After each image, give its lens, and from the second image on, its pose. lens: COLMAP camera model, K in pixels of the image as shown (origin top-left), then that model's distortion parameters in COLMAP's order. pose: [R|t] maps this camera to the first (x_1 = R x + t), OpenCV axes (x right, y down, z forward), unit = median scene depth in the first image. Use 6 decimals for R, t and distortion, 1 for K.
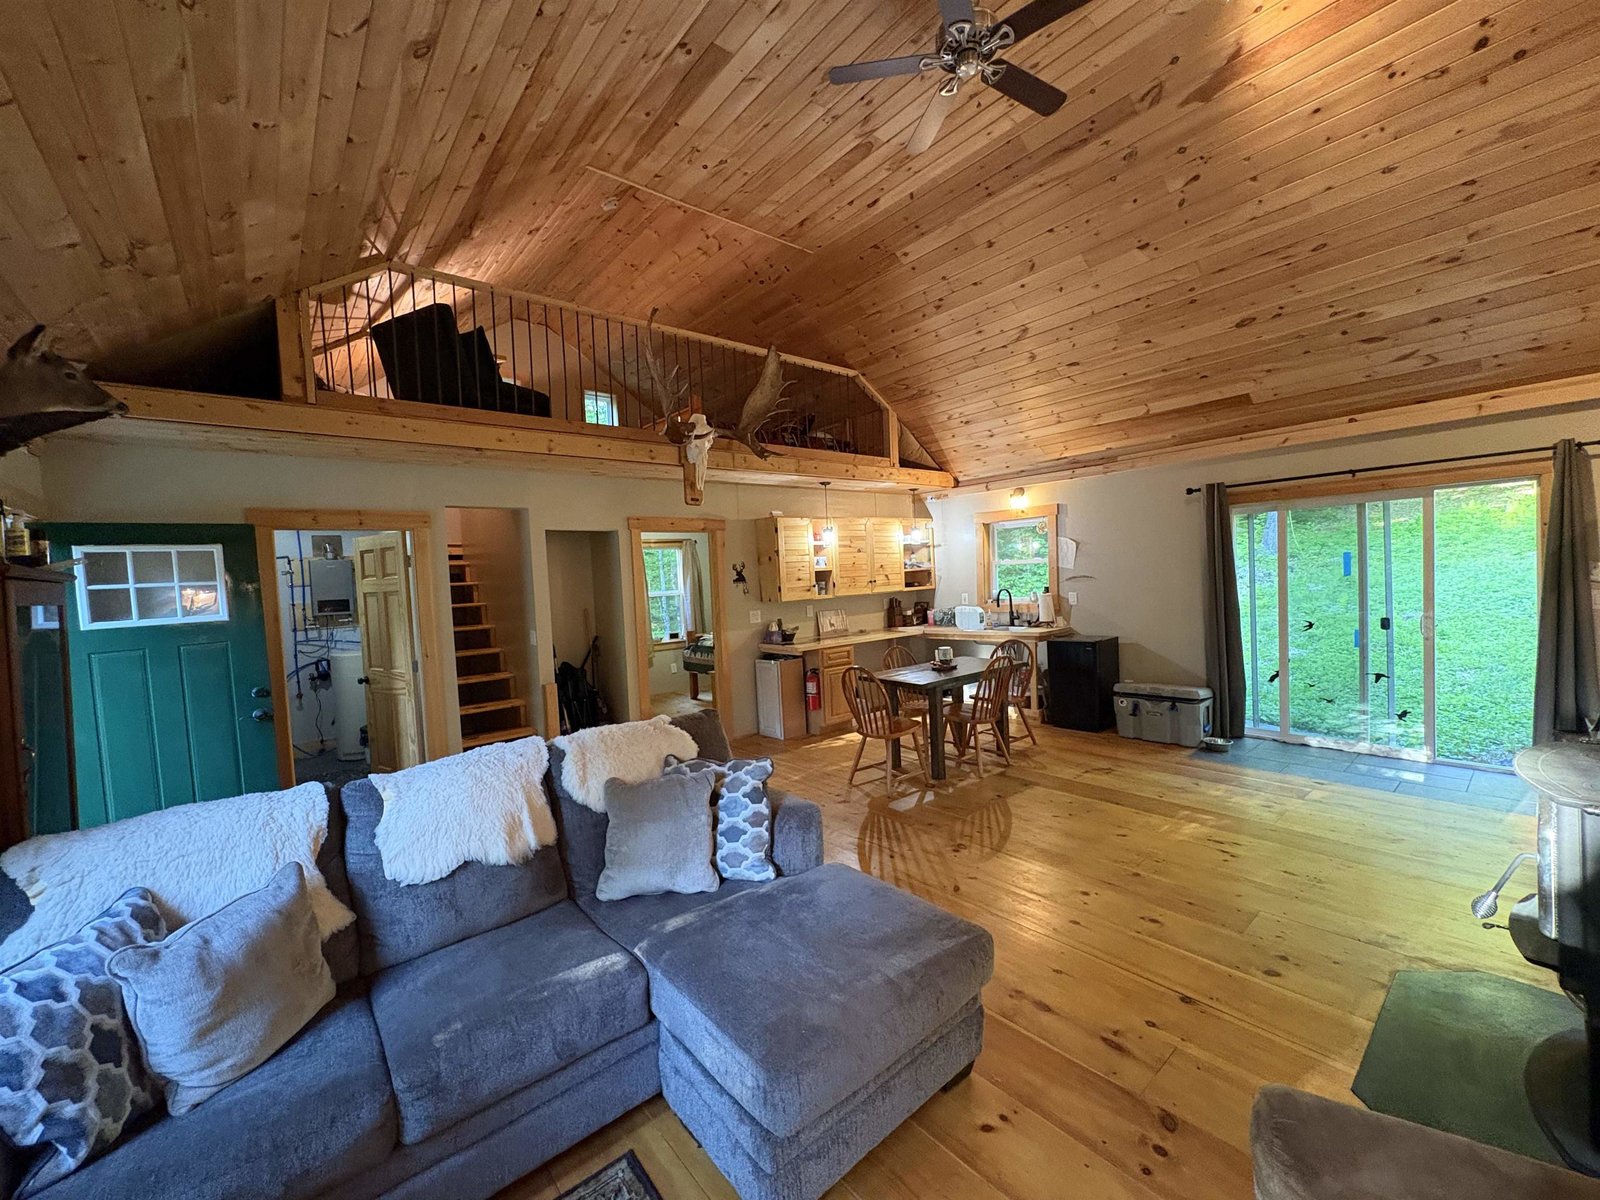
lens RADIAL K [[637.6, 0, 802.9], [0, 637.6, 600.4], [0, 0, 1]] dist [0.002573, 0.000090]
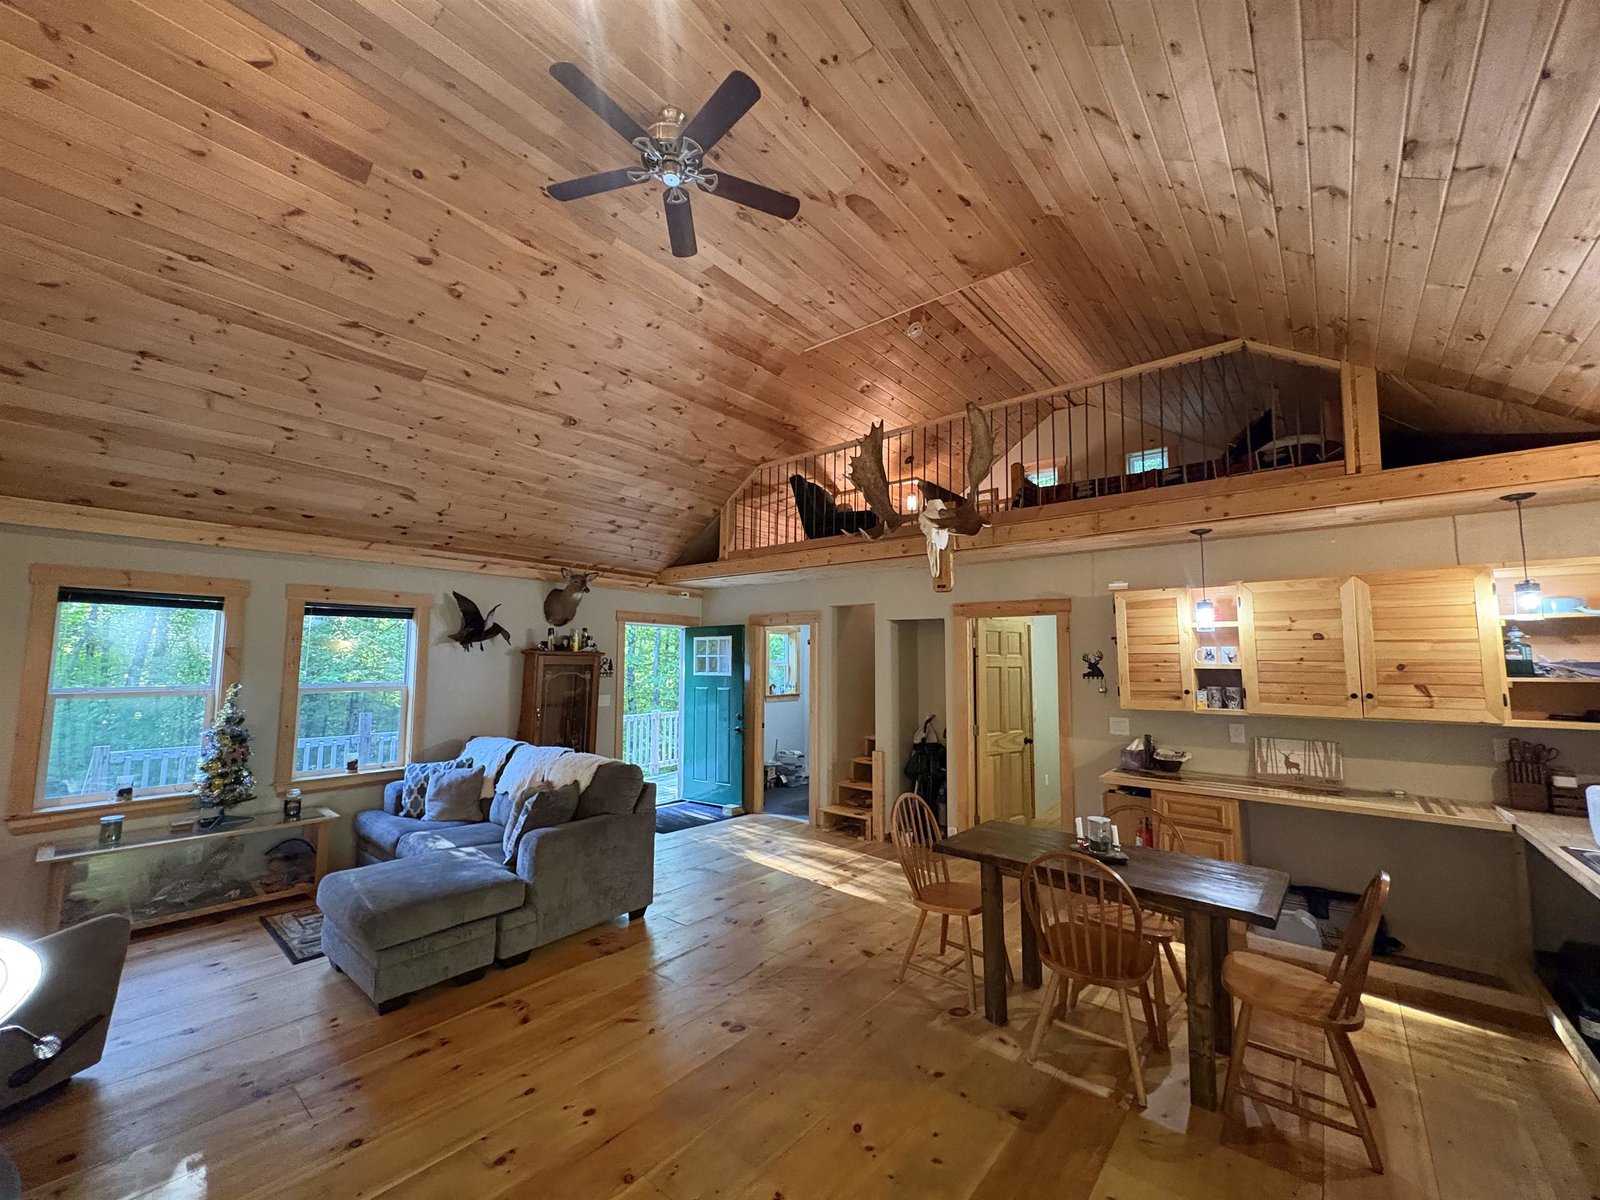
lens RADIAL K [[637.6, 0, 803.5], [0, 637.6, 606.7], [0, 0, 1]] dist [0.002573, 0.000090]
pose [[0.177005, -0.031215, -0.983715, 0.602759], [-0.052687, 0.997763, -0.041141, -0.063828], [0.982799, 0.059111, 0.174965, 0.514214]]
